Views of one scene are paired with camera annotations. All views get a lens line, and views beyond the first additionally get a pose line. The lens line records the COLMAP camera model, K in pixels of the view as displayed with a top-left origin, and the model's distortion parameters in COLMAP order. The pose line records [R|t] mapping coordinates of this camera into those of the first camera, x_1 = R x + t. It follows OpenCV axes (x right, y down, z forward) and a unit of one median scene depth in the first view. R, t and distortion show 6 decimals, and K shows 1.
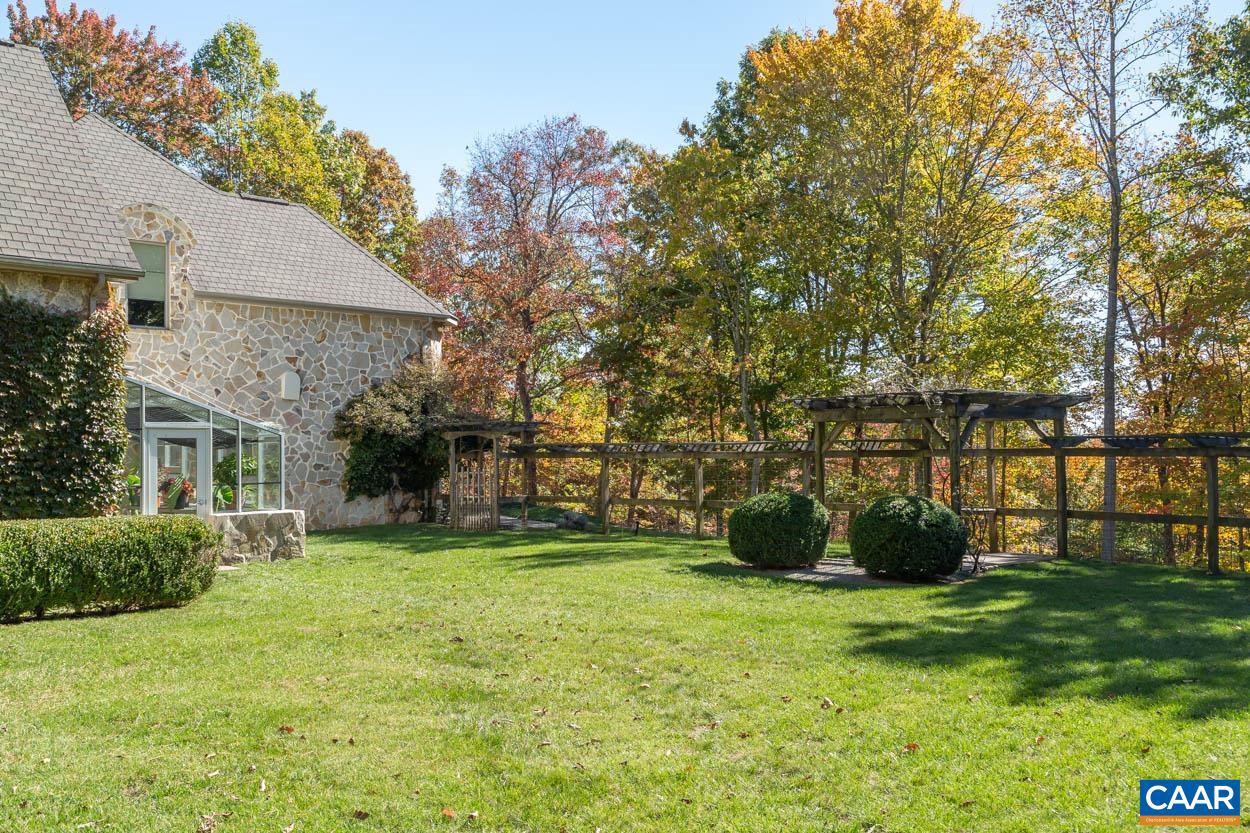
lens RADIAL K [[1145.0, 0, 625.0], [0, 1145.0, 416.5], [0, 0, 1]] dist [0.004870, 0.003743]
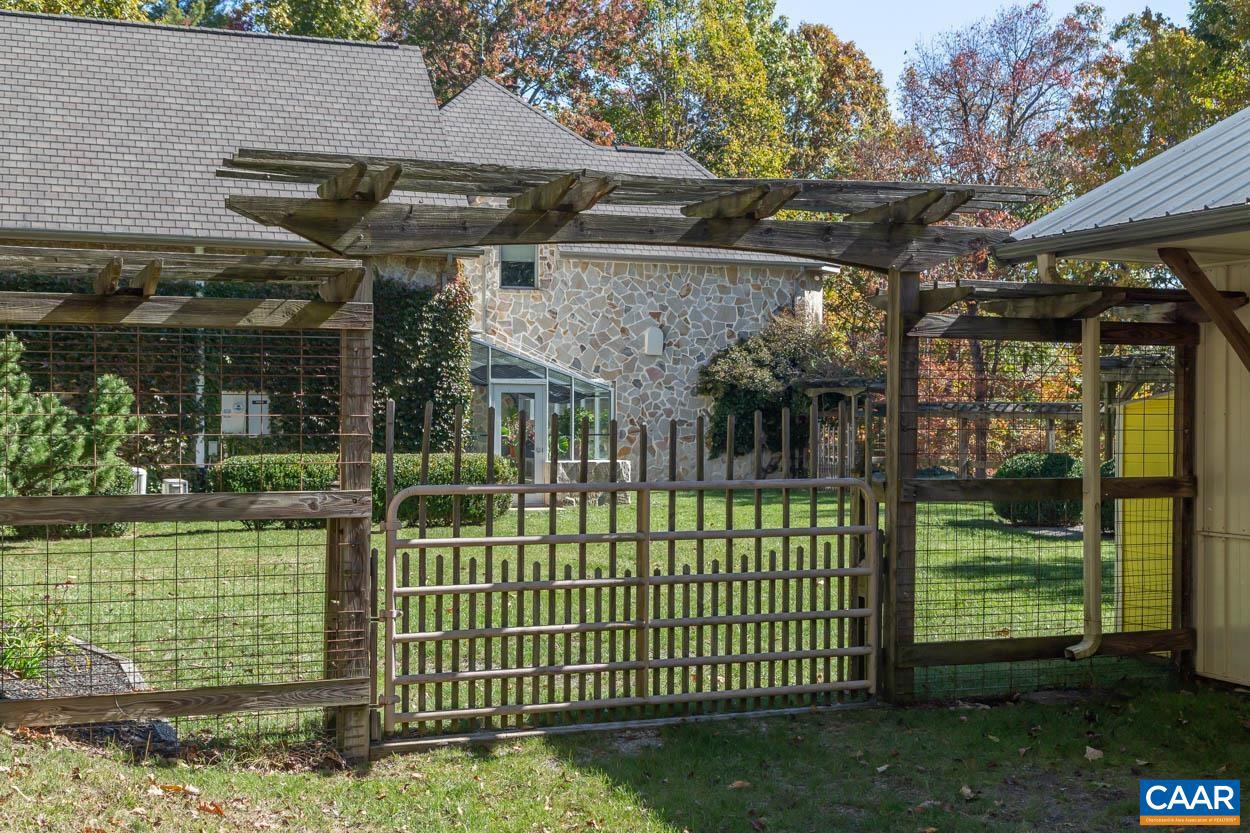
lens RADIAL K [[1590.2, 0, 625.0], [0, 1590.2, 416.5], [0, 0, 1]] dist [-0.016295, 0.009033]
pose [[0.919054, 0.013679, -0.393895, 0.230179], [-0.000745, 0.999456, 0.032969, -0.006818], [0.394132, -0.030007, 0.918564, -0.283755]]
